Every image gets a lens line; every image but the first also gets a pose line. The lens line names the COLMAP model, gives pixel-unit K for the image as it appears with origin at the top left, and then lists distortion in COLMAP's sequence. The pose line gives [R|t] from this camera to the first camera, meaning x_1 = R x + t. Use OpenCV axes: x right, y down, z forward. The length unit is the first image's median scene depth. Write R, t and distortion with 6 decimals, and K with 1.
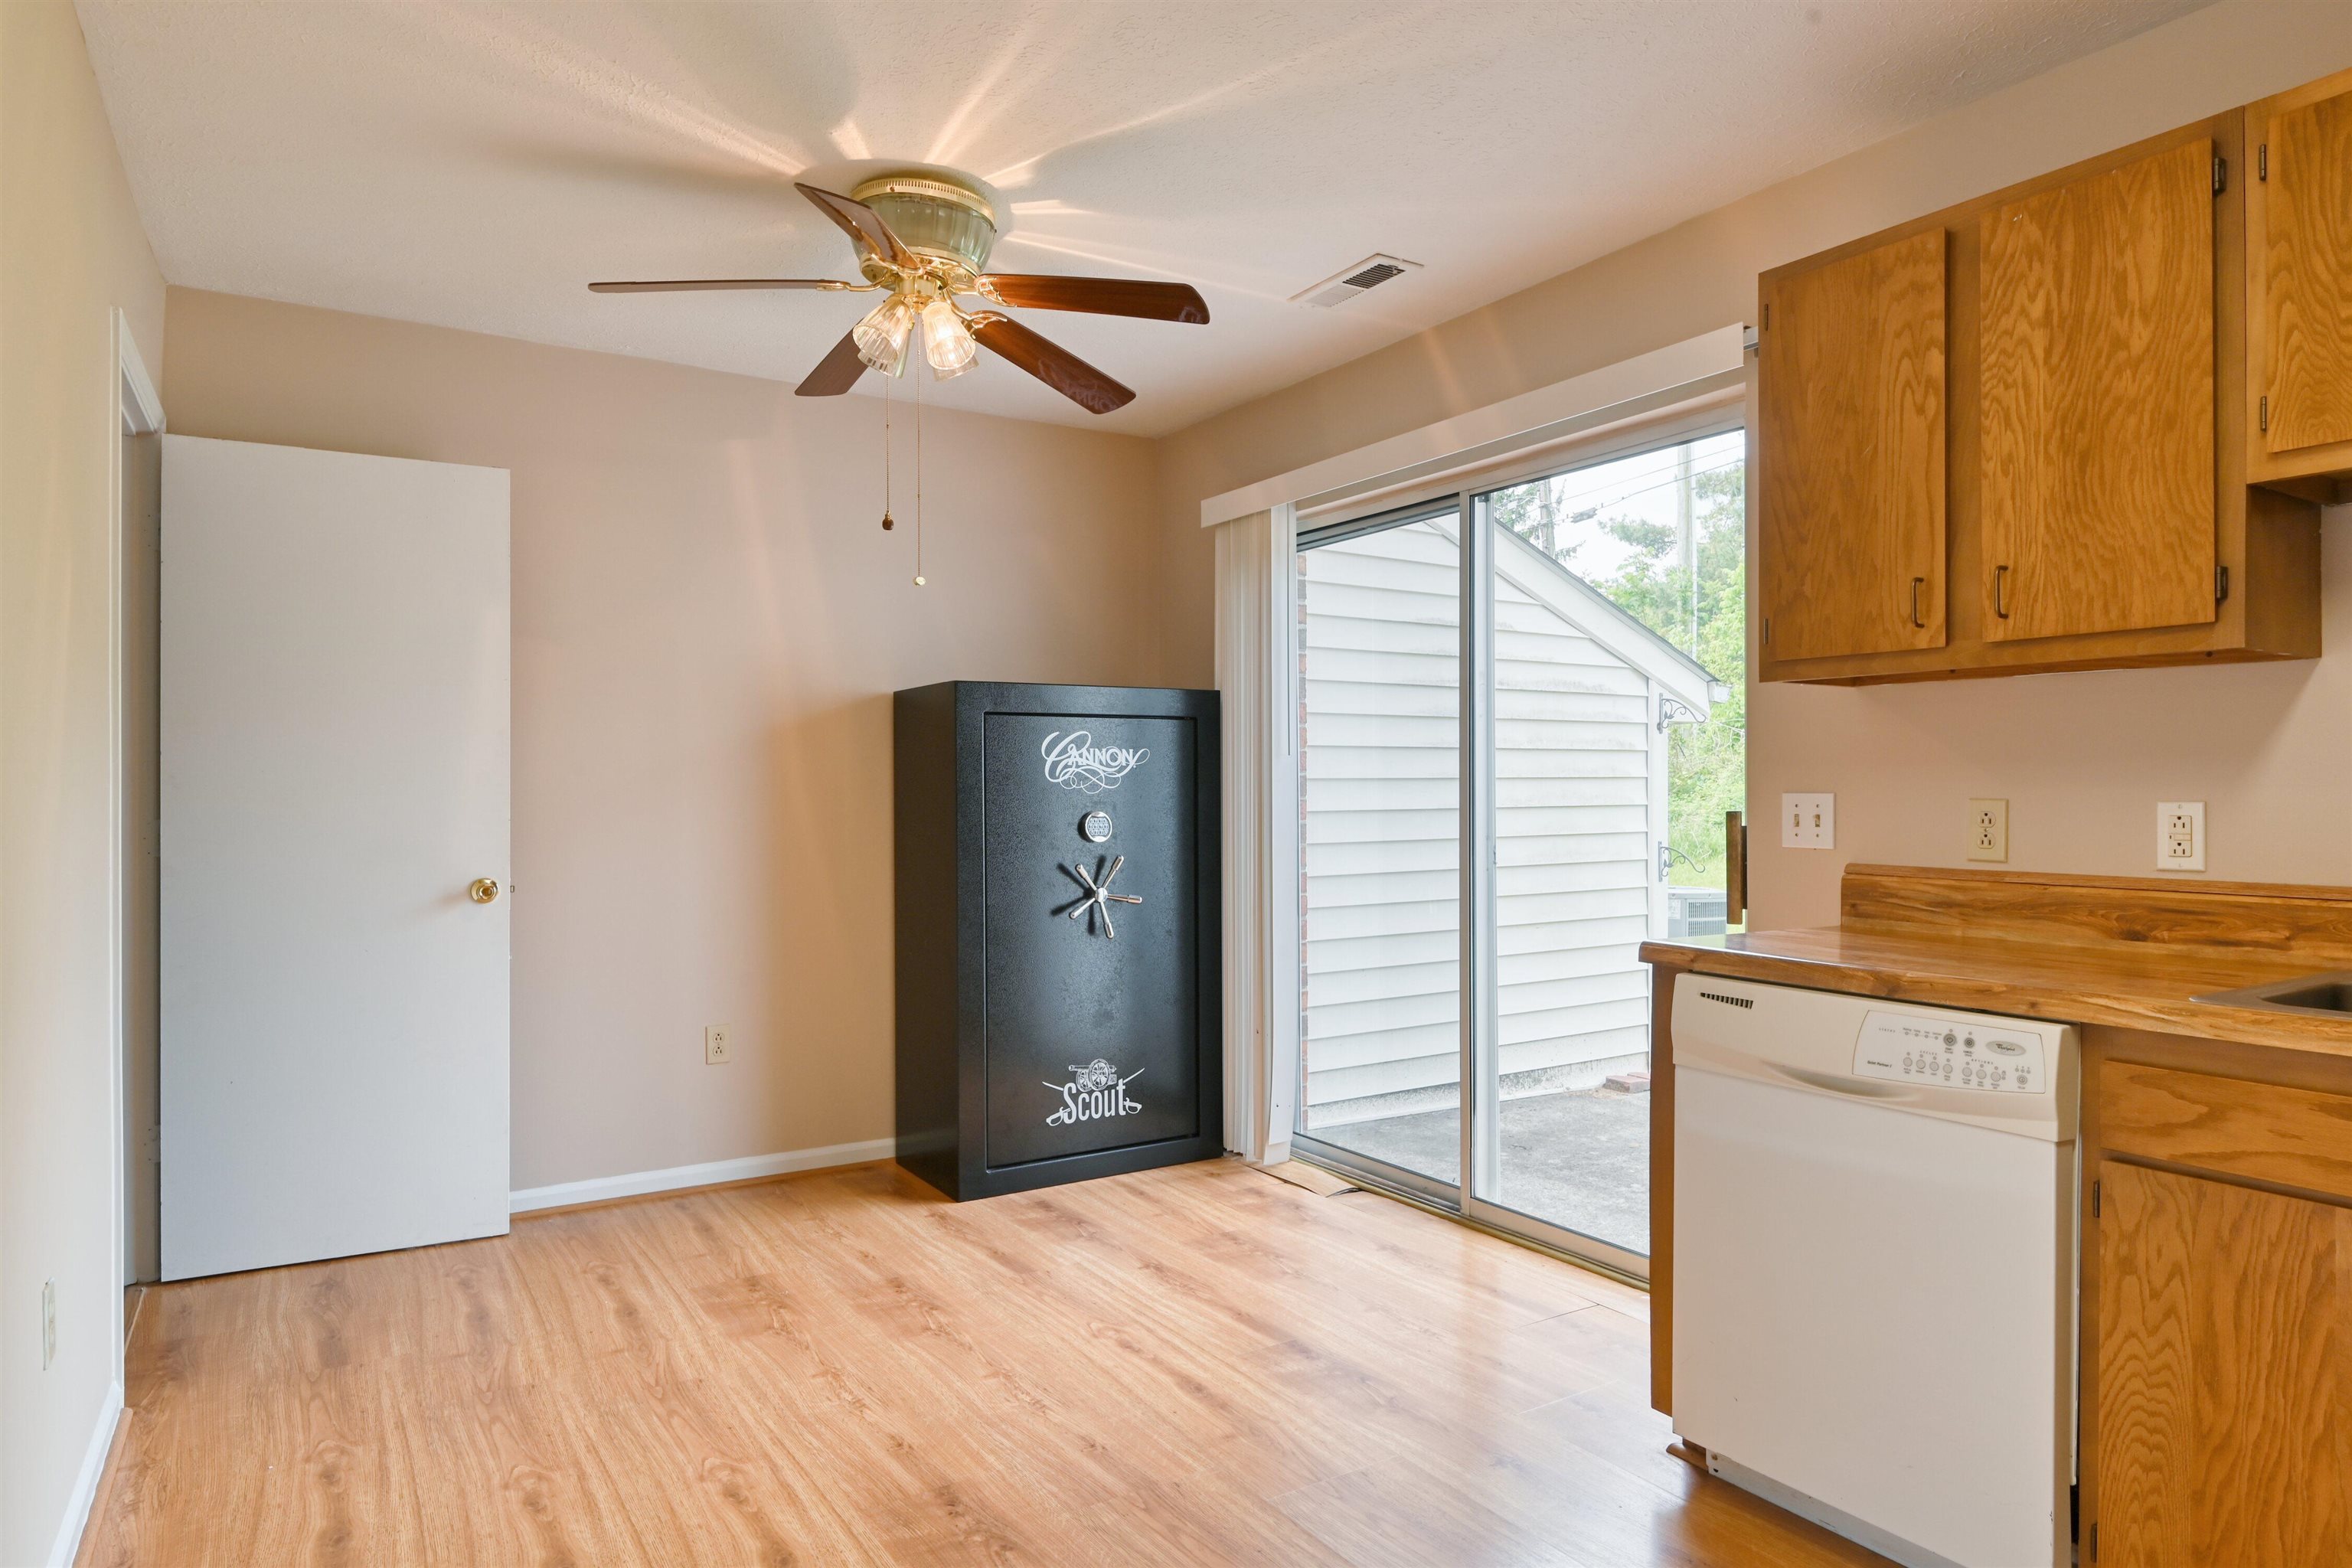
lens RADIAL K [[1374.5, 0, 1170.7], [0, 1374.5, 791.8], [0, 0, 1]] dist [-0.005785, -0.001666]
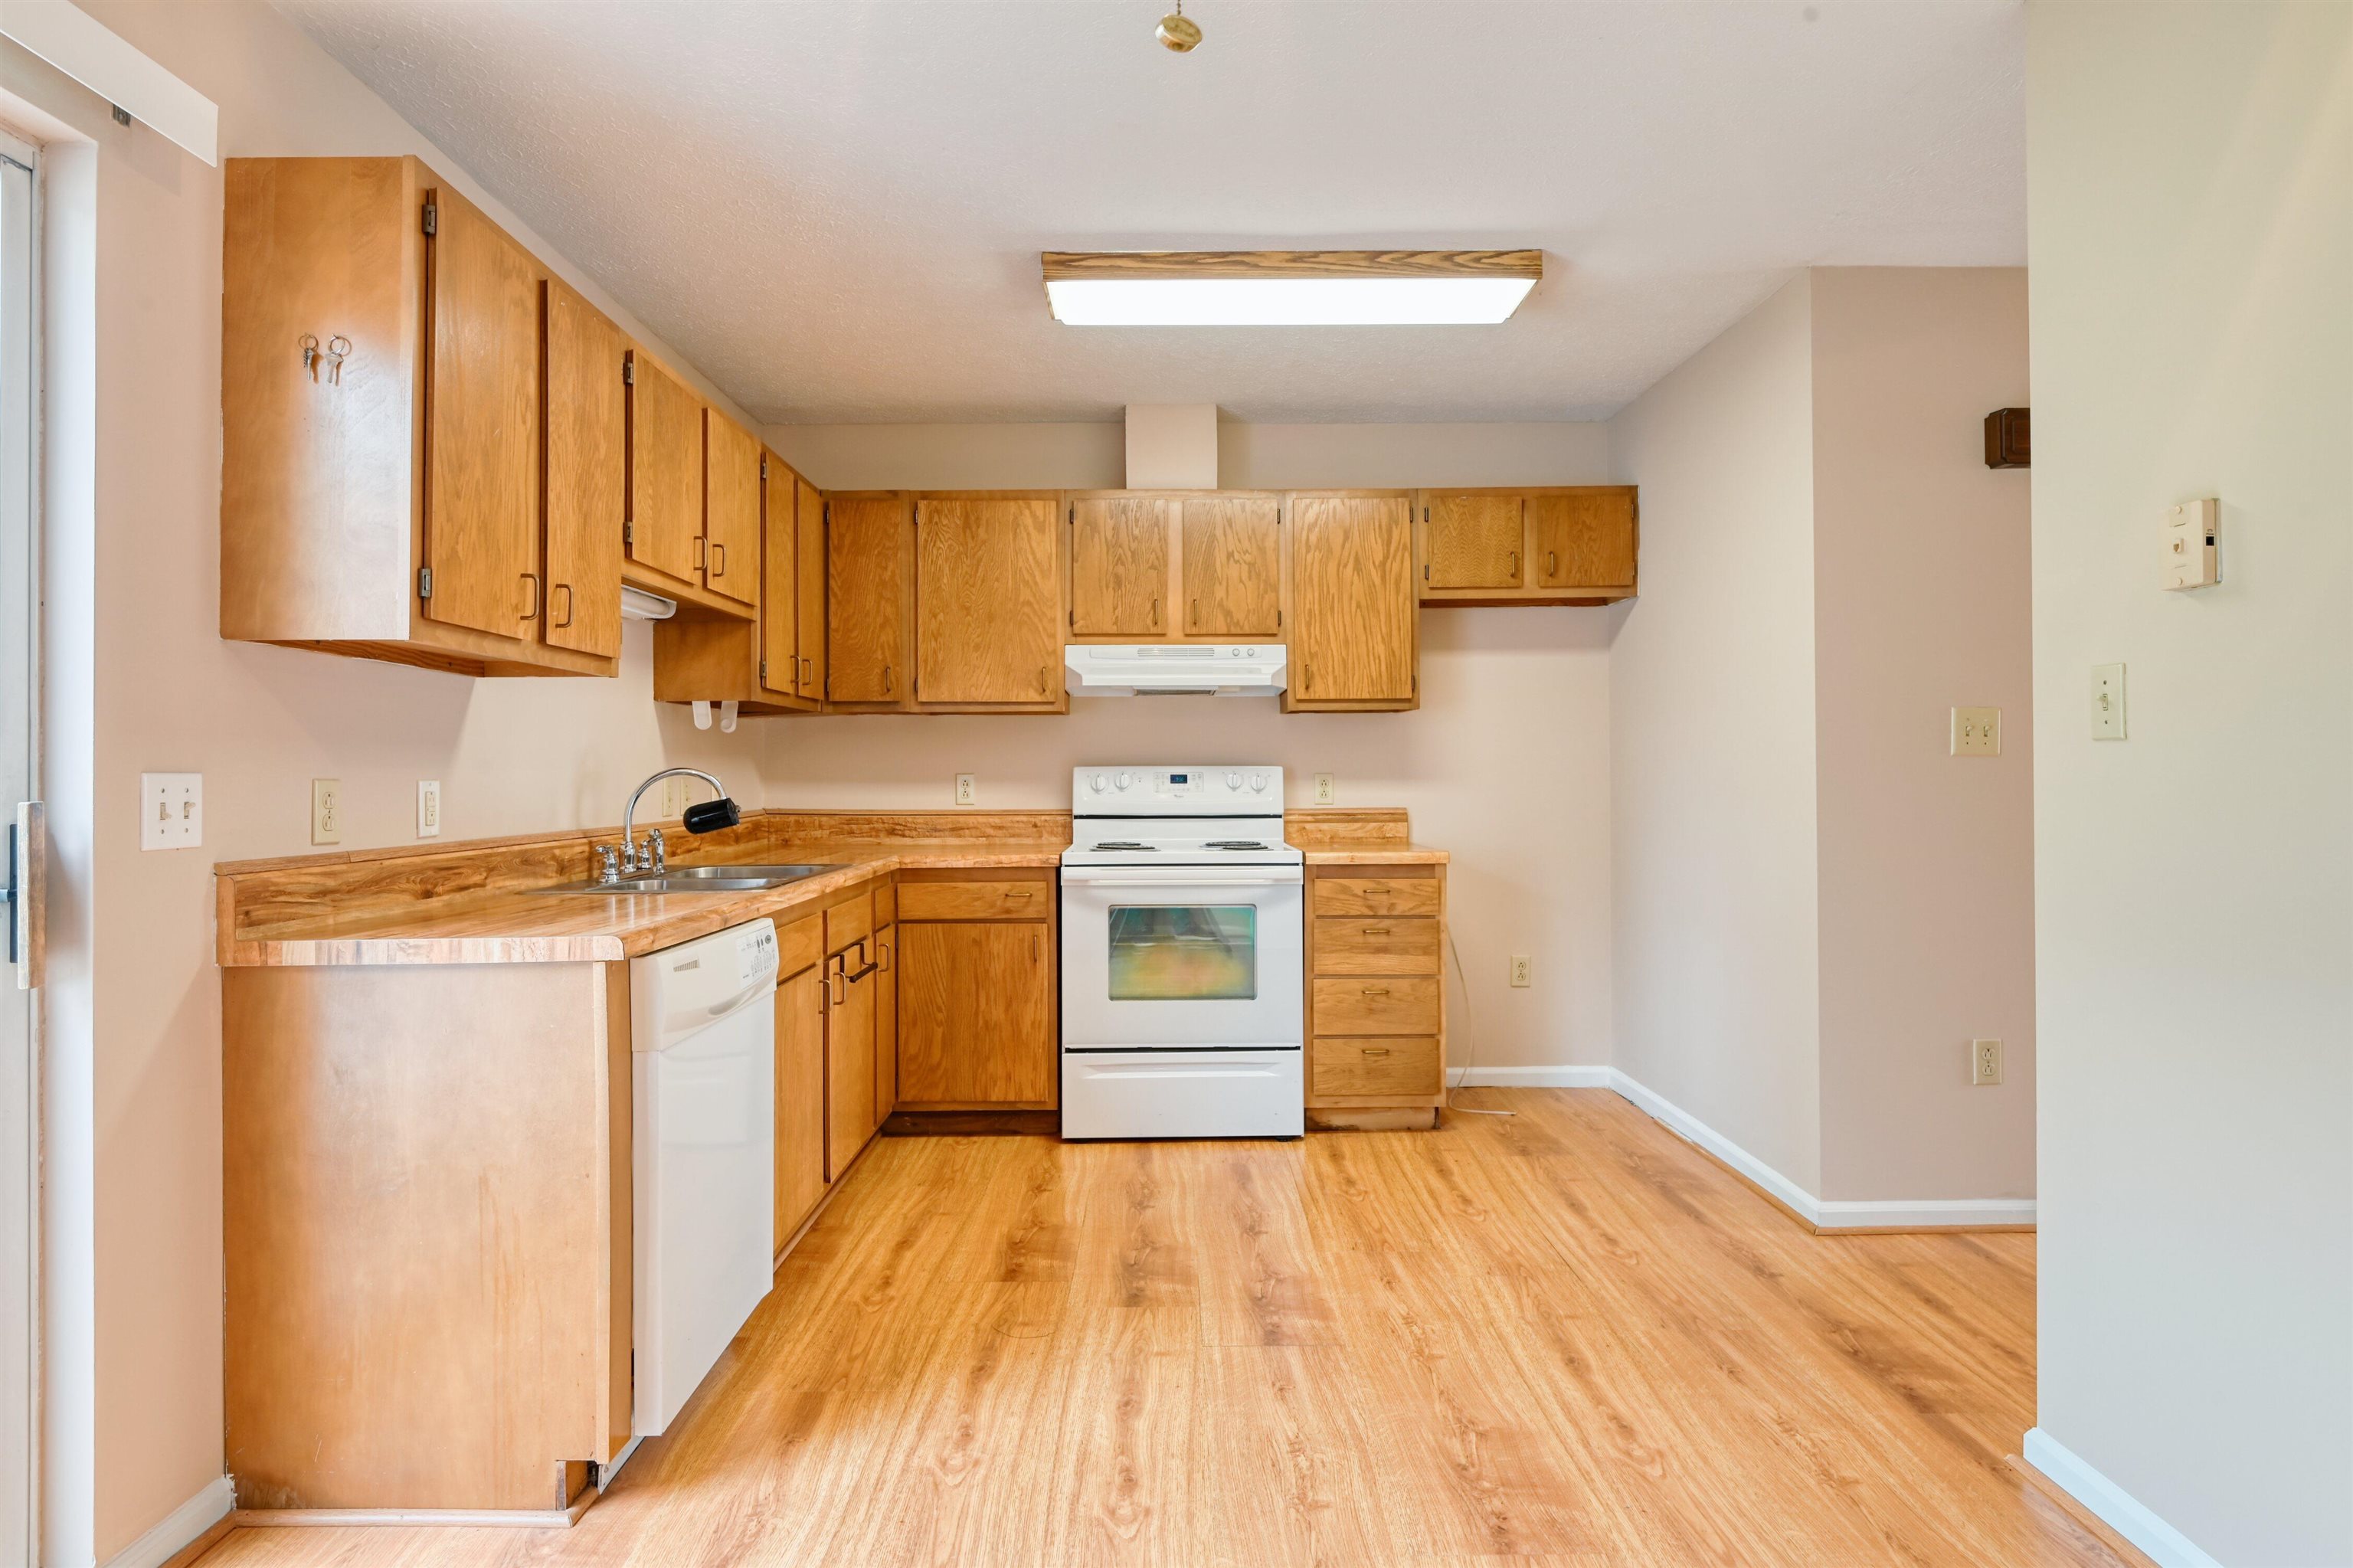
lens RADIAL K [[1258.2, 0, 1168.1], [0, 1258.2, 759.4], [0, 0, 1]] dist [-0.000386, -0.001660]
pose [[-0.843019, 0.011450, 0.537761, -0.437318], [0.005888, 0.999910, -0.012060, 0.006201], [-0.537851, -0.007001, -0.843011, 1.646861]]
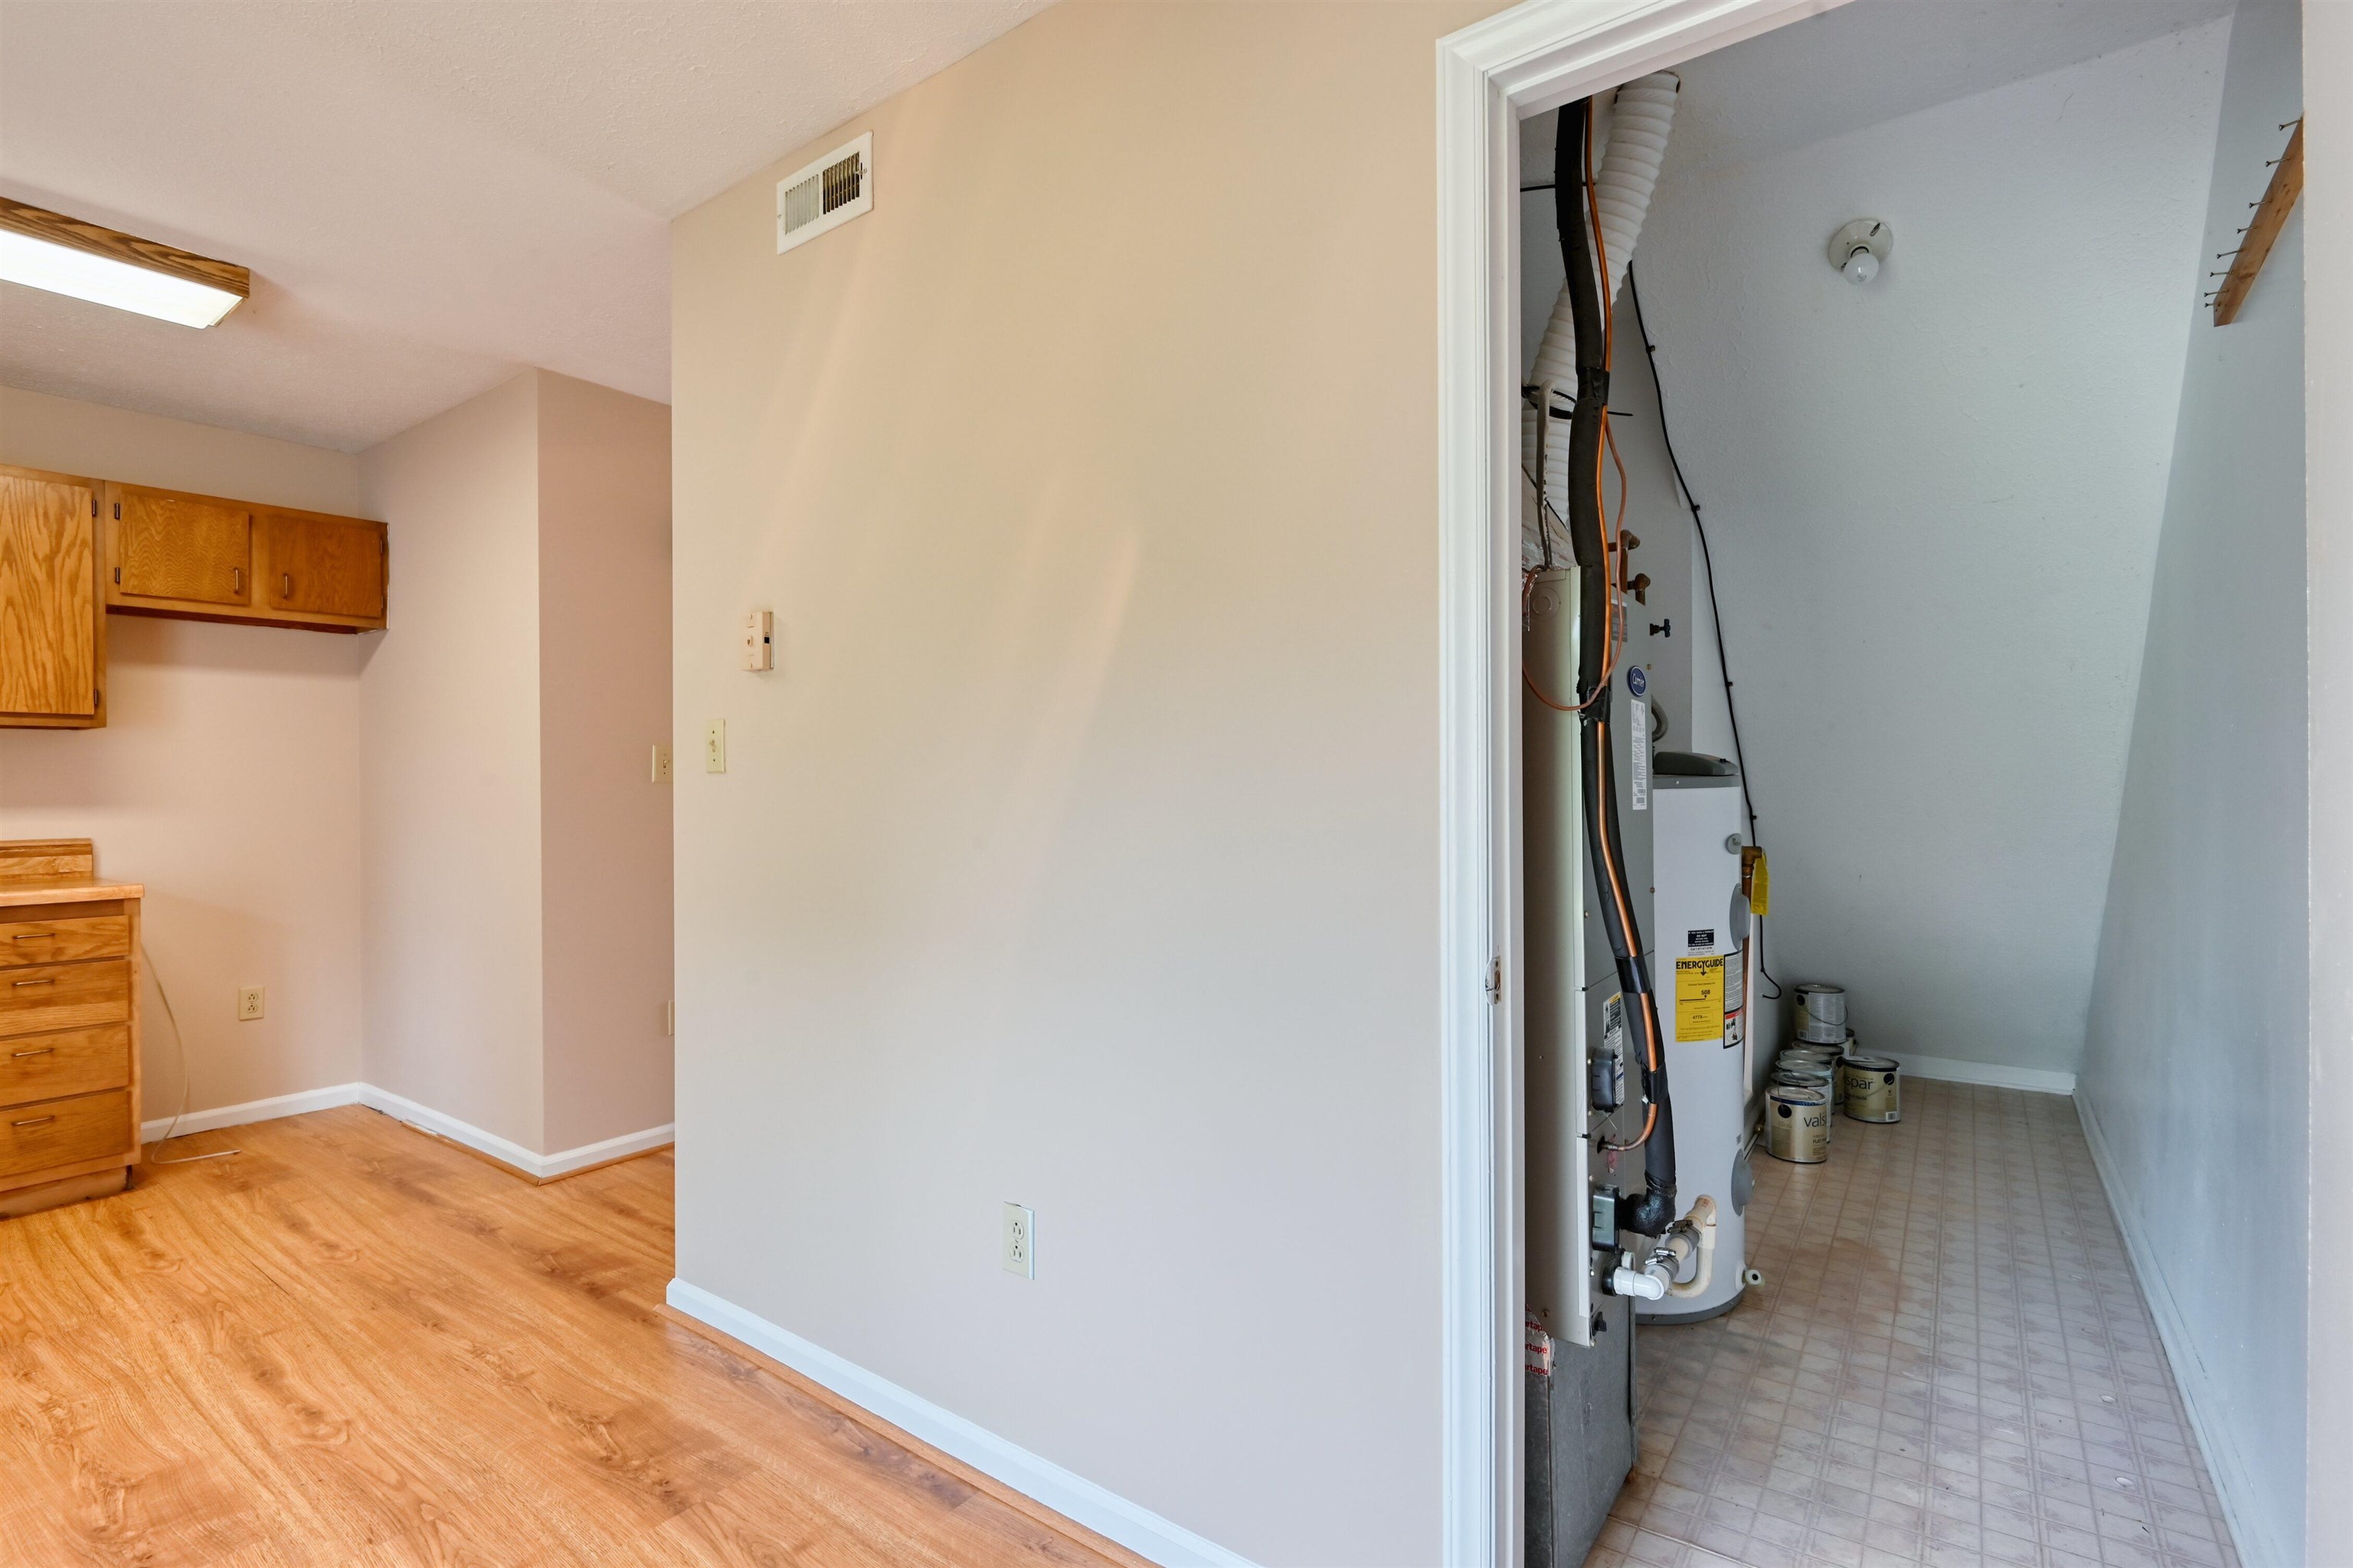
lens RADIAL K [[1103.9, 0, 1147.0], [0, 1103.9, 790.1], [0, 0, 1]] dist [-0.002738, -0.001341]
pose [[-0.938802, 0.009607, -0.344323, -0.549002], [0.009533, 0.999953, 0.001907, 0.004827], [0.344325, -0.001492, -0.938849, 1.723764]]
